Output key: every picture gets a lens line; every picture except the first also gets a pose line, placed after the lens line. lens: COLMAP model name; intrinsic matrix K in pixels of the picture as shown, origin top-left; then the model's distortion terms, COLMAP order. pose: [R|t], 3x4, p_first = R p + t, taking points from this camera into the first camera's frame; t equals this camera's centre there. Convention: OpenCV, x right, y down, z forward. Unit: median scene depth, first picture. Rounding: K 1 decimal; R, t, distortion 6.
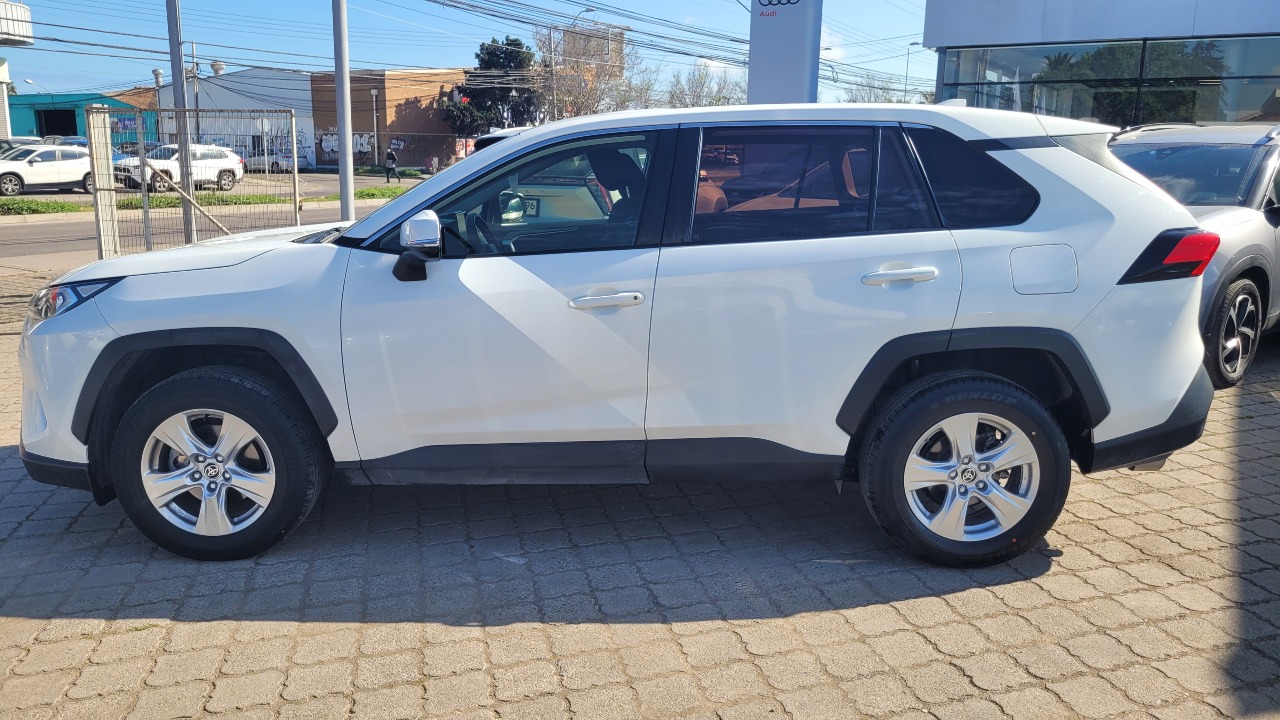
lens RADIAL K [[971.7, 0, 637.5], [0, 971.7, 364.1], [0, 0, 1]] dist [0.033142, -0.017992]
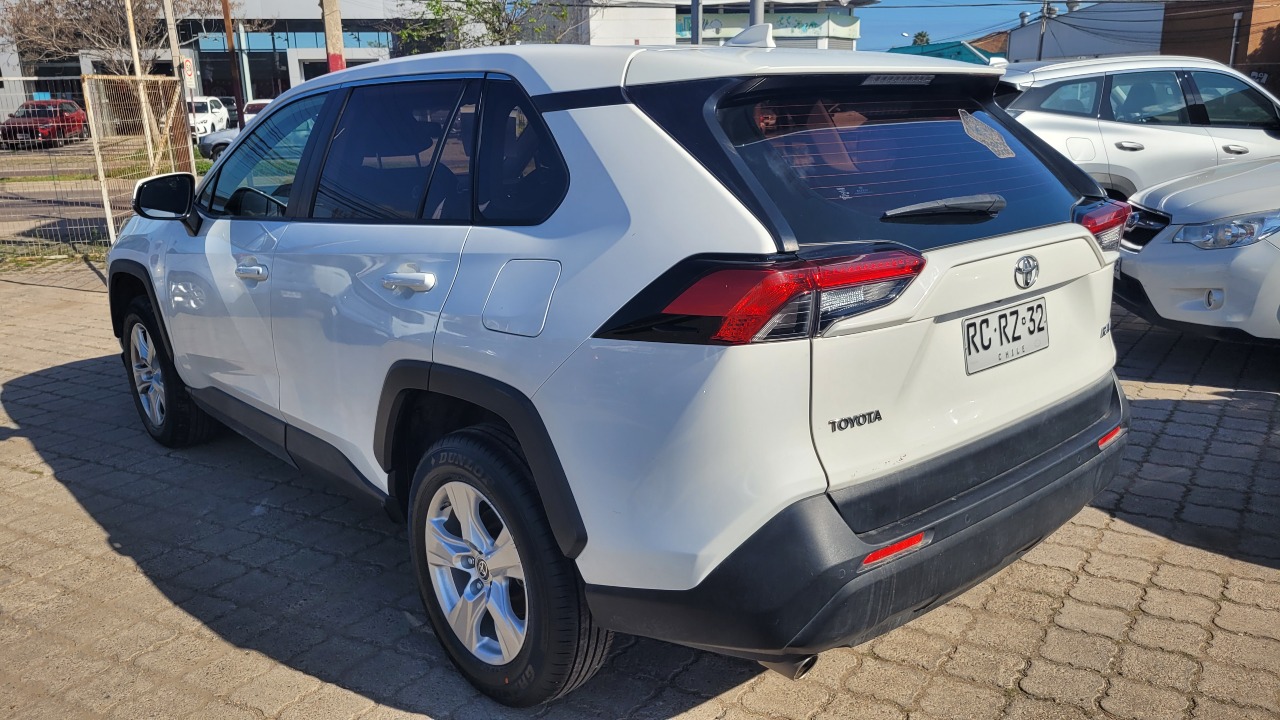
lens RADIAL K [[971.7, 0, 636.1], [0, 971.7, 361.5], [0, 0, 1]] dist [0.033142, -0.017992]
pose [[0.668734, 0.170767, -0.723625, 0.914976], [-0.130946, 0.985104, 0.111460, -0.132651], [0.731880, 0.020218, 0.681134, 0.595782]]
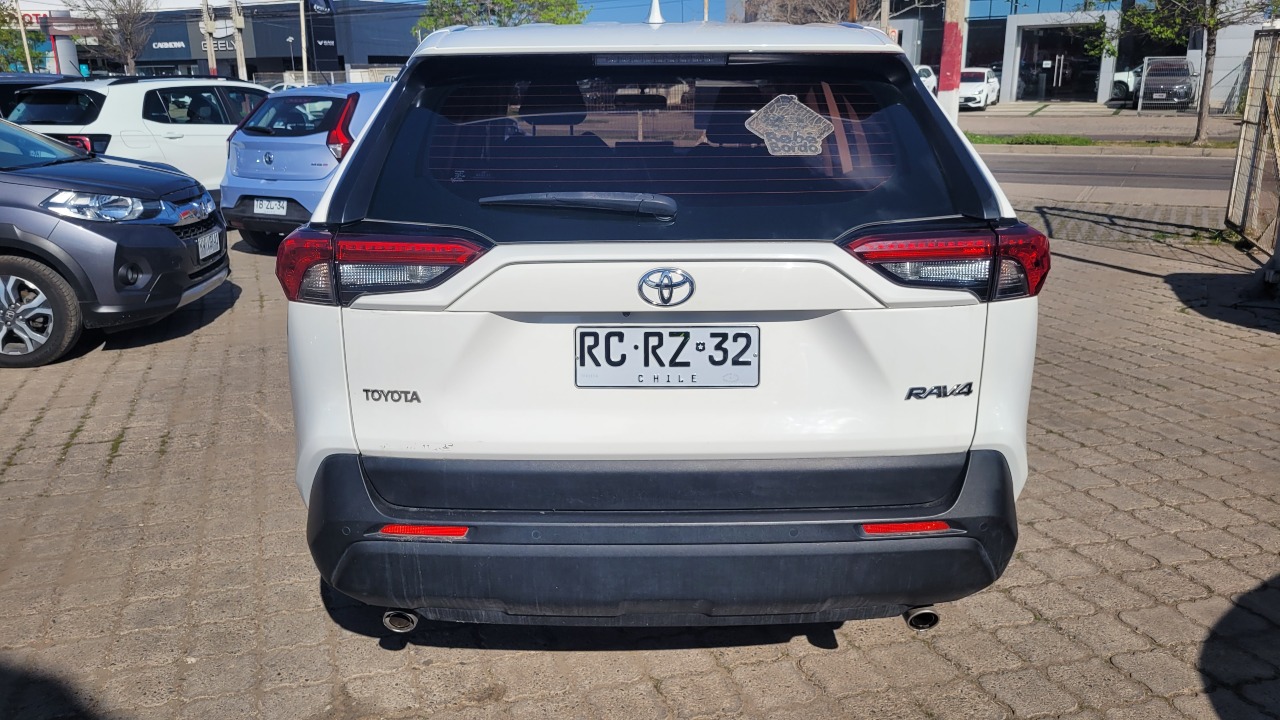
lens RADIAL K [[971.7, 0, 629.1], [0, 971.7, 359.7], [0, 0, 1]] dist [0.033142, -0.017992]
pose [[0.007555, 0.266990, -0.963670, 1.091977], [-0.200534, 0.944525, 0.260114, -0.221267], [0.979658, 0.191283, 0.060676, 1.019189]]
